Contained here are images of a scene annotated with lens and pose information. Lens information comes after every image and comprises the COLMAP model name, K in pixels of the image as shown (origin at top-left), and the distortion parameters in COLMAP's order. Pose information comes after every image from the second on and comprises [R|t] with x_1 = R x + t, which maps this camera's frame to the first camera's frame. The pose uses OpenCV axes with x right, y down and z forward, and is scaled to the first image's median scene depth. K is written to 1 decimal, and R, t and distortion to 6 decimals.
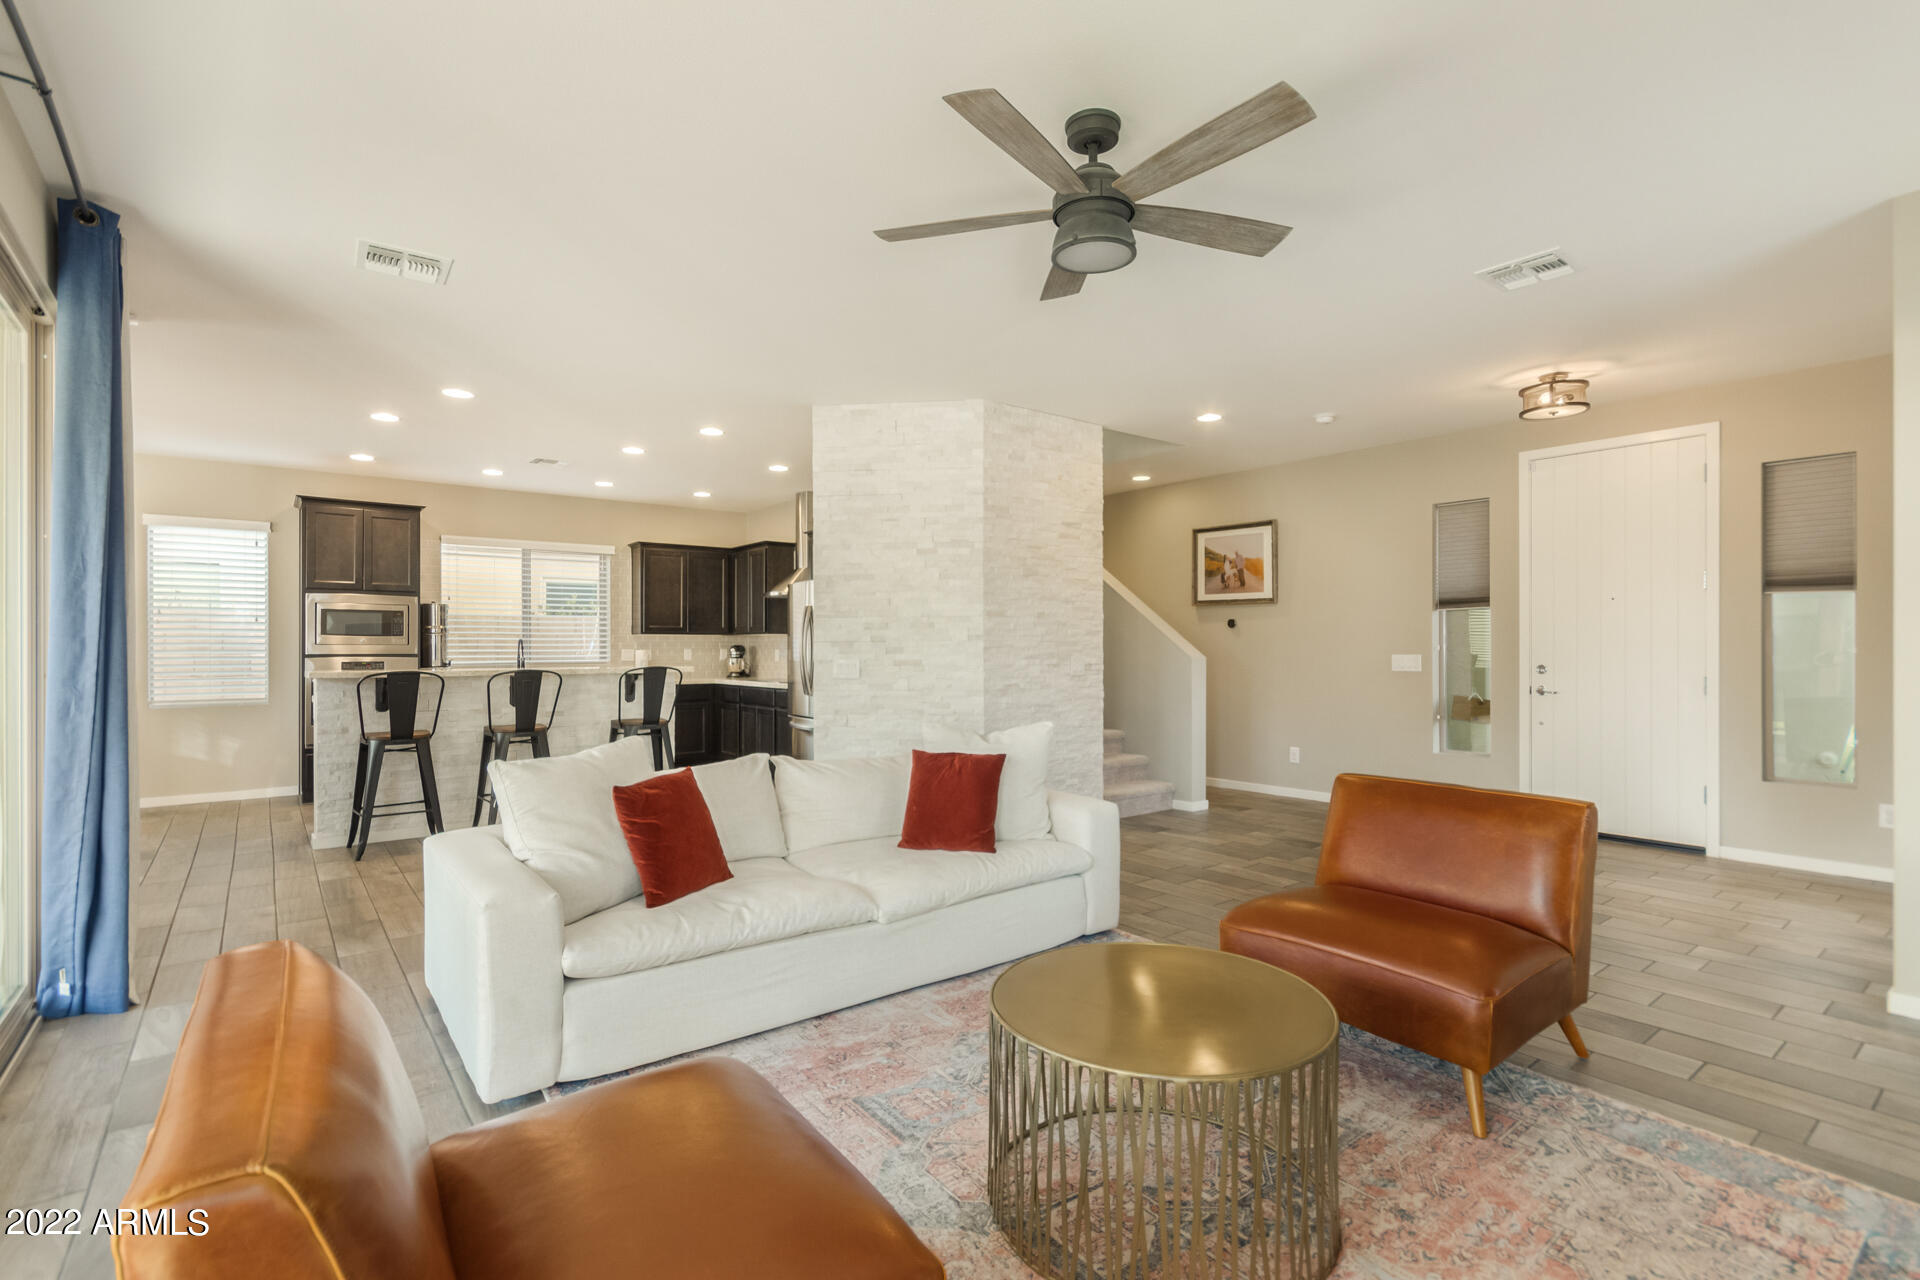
lens RADIAL K [[893.0, 0, 956.9], [0, 893.0, 653.3], [0, 0, 1]] dist [0.001199, 0.000826]
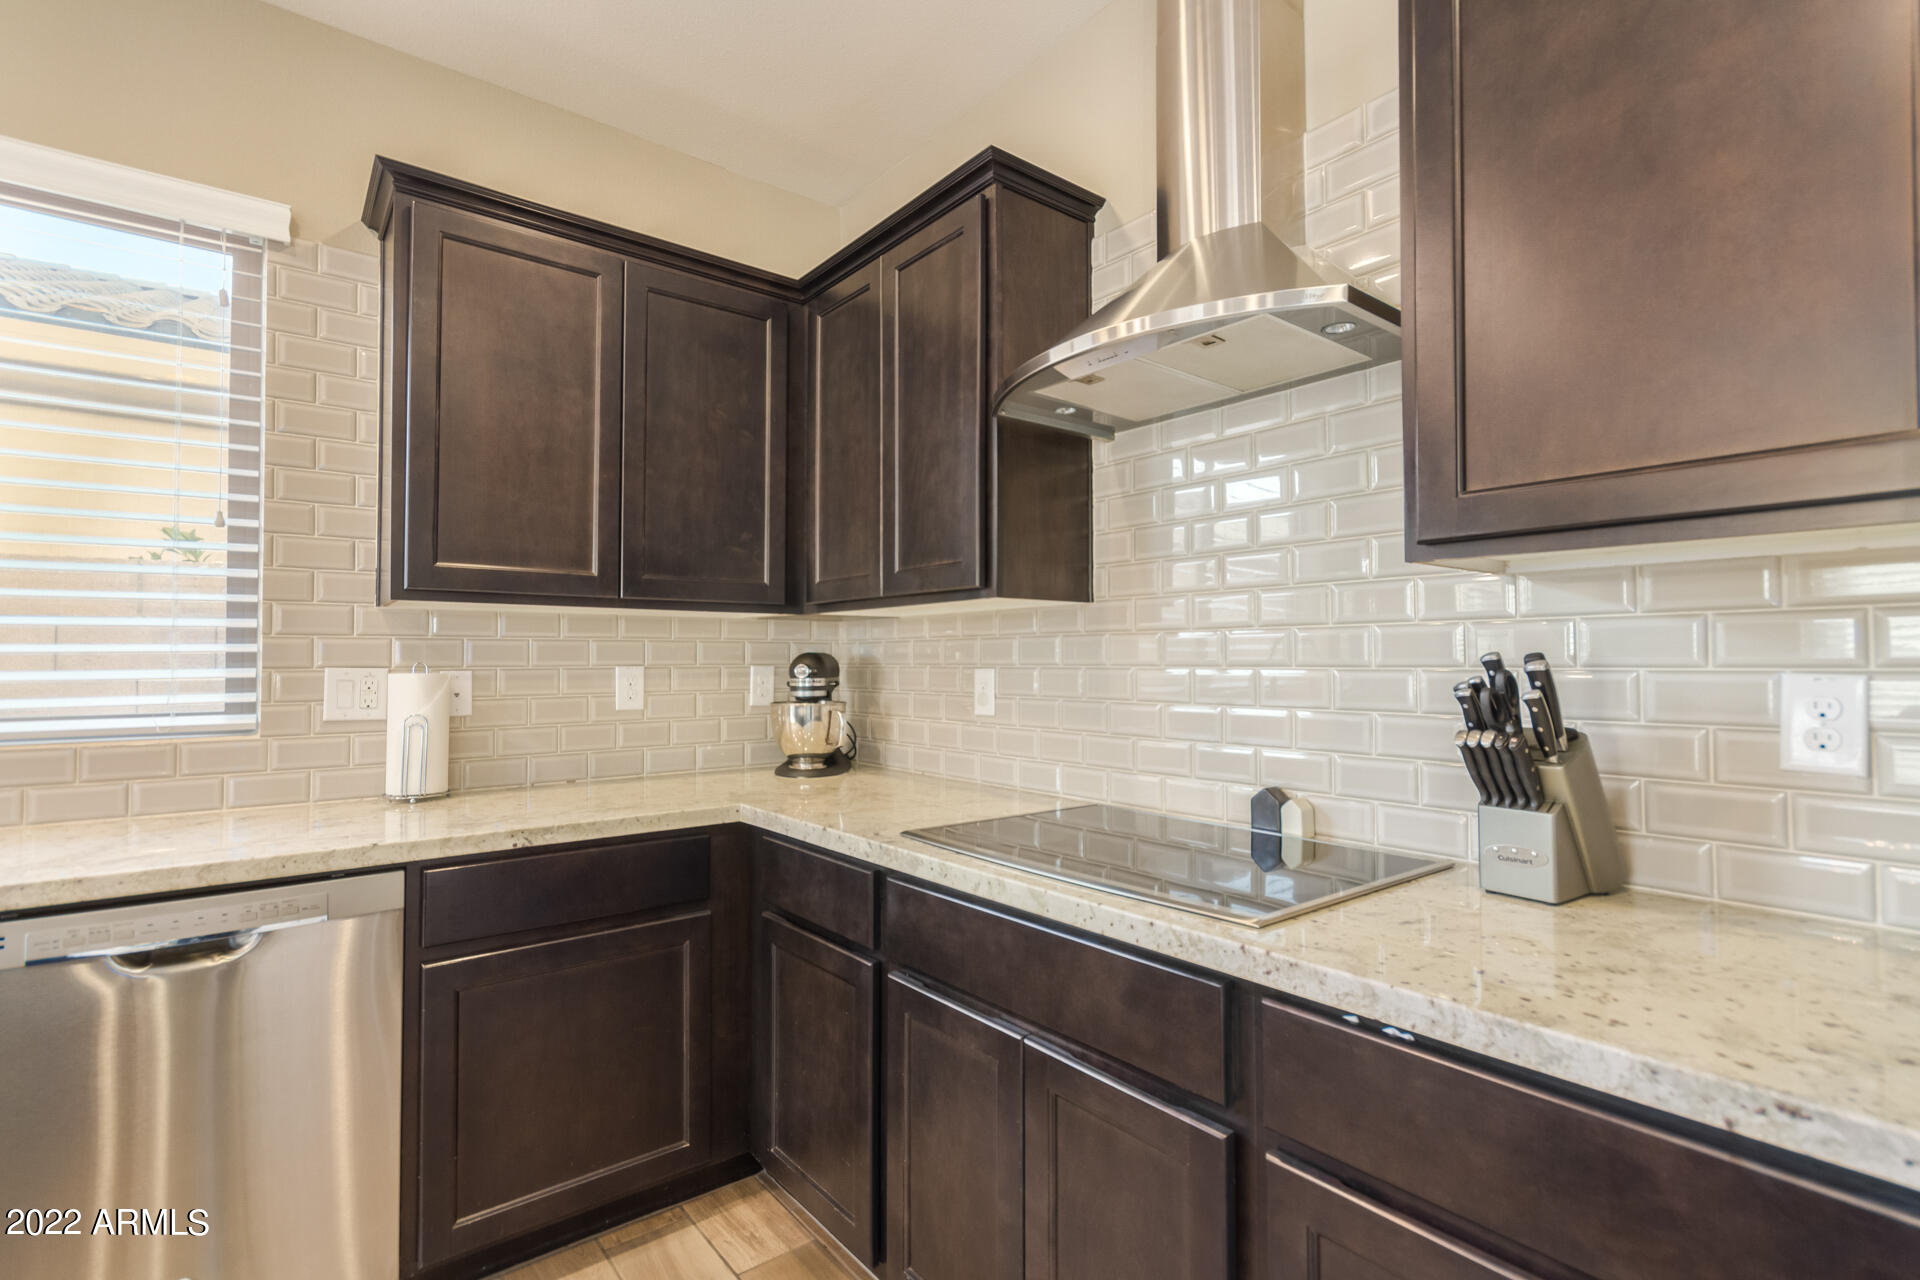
lens RADIAL K [[893.0, 0, 956.9], [0, 893.0, 653.3], [0, 0, 1]] dist [0.001199, 0.000826]
pose [[0.999982, -0.001062, 0.005960, -0.622828], [0.001147, 0.999897, -0.014285, -0.015437], [-0.005944, 0.014291, 0.999880, 2.224533]]
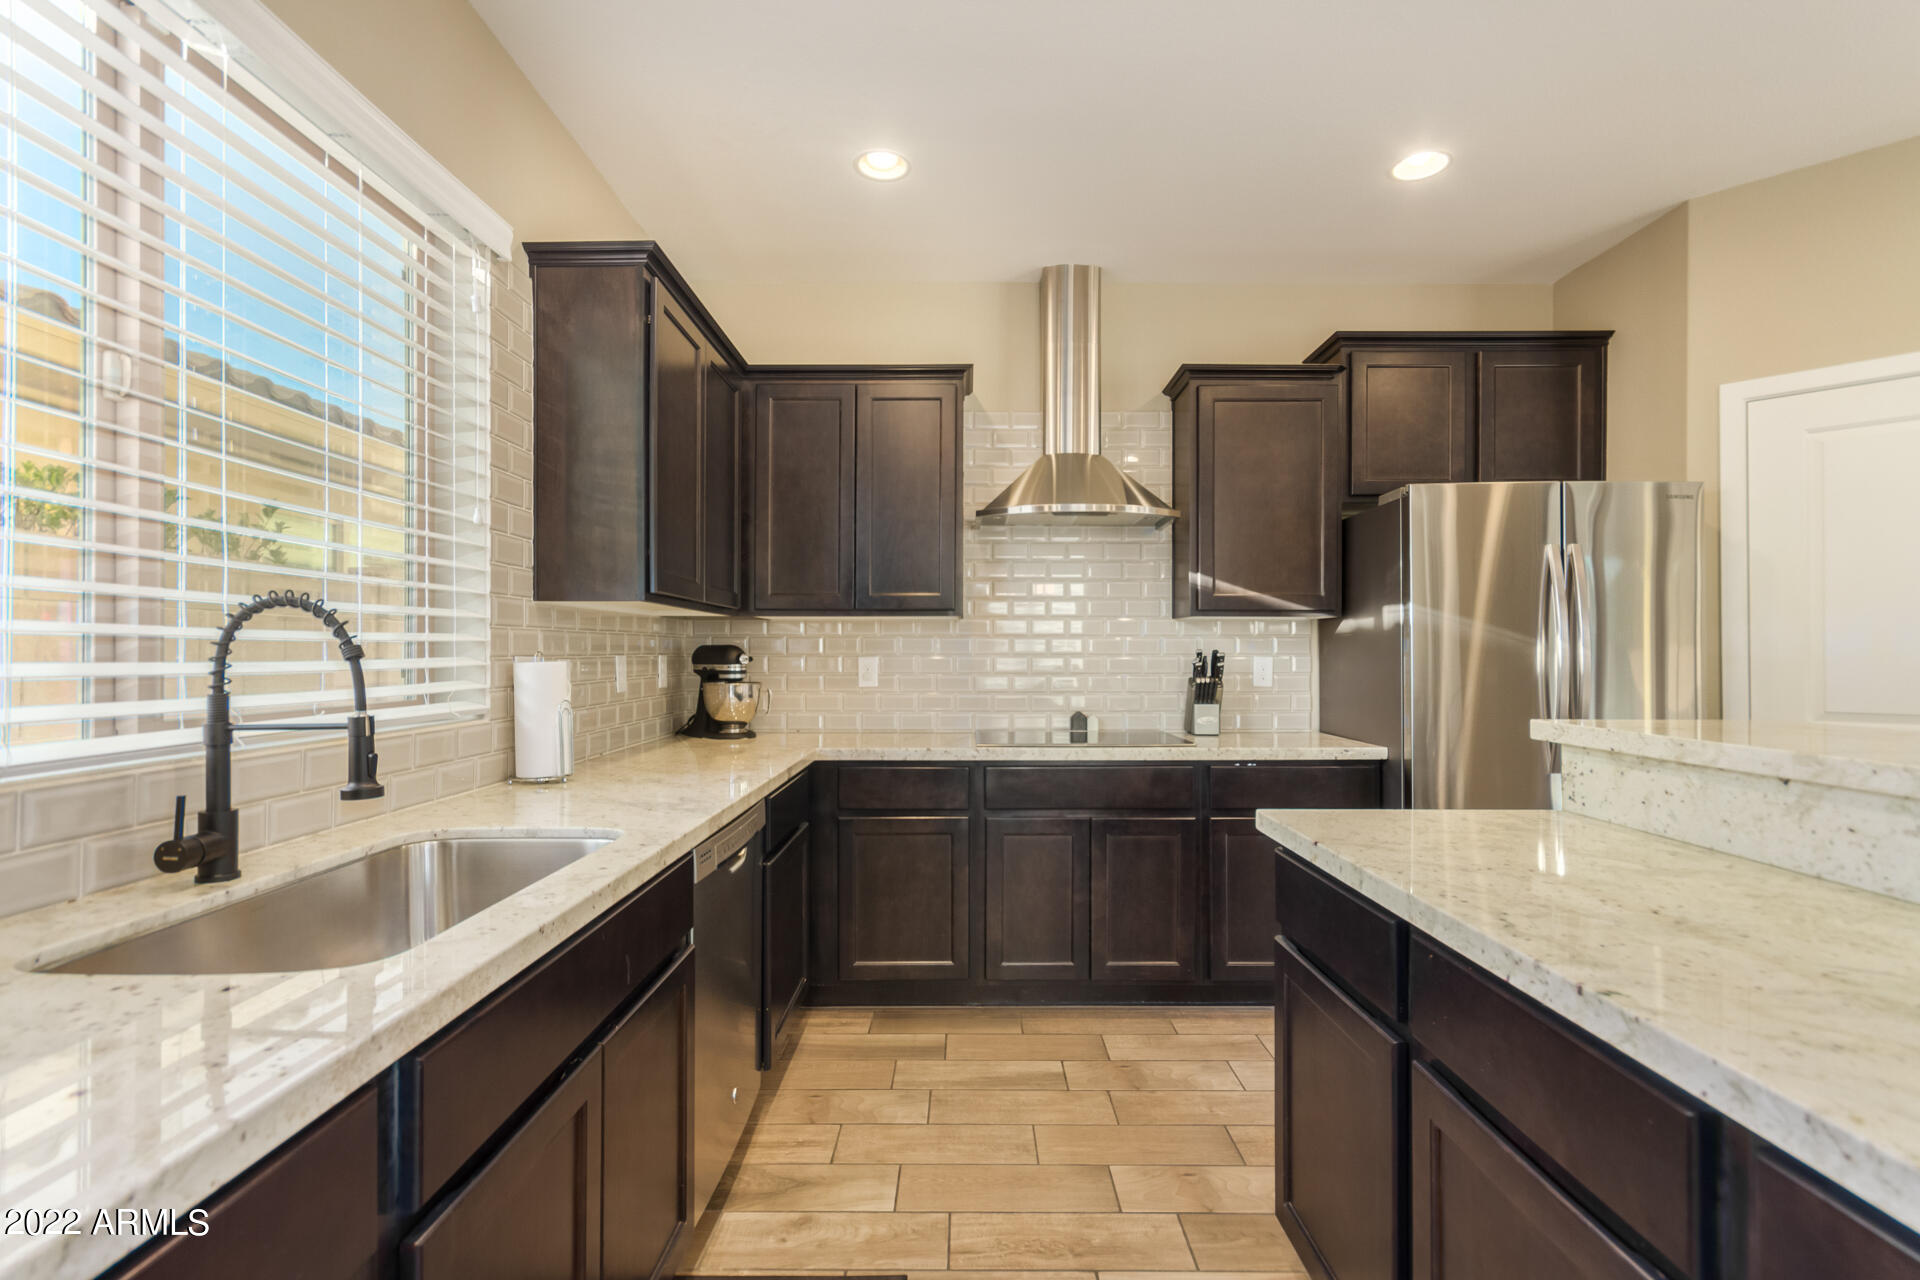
lens RADIAL K [[893.0, 0, 956.9], [0, 893.0, 653.3], [0, 0, 1]] dist [0.001199, 0.000826]
pose [[0.623220, 0.000397, 0.782047, -1.418959], [0.004078, 0.999985, -0.003757, -0.012320], [-0.782036, 0.005530, 0.623208, 2.165873]]
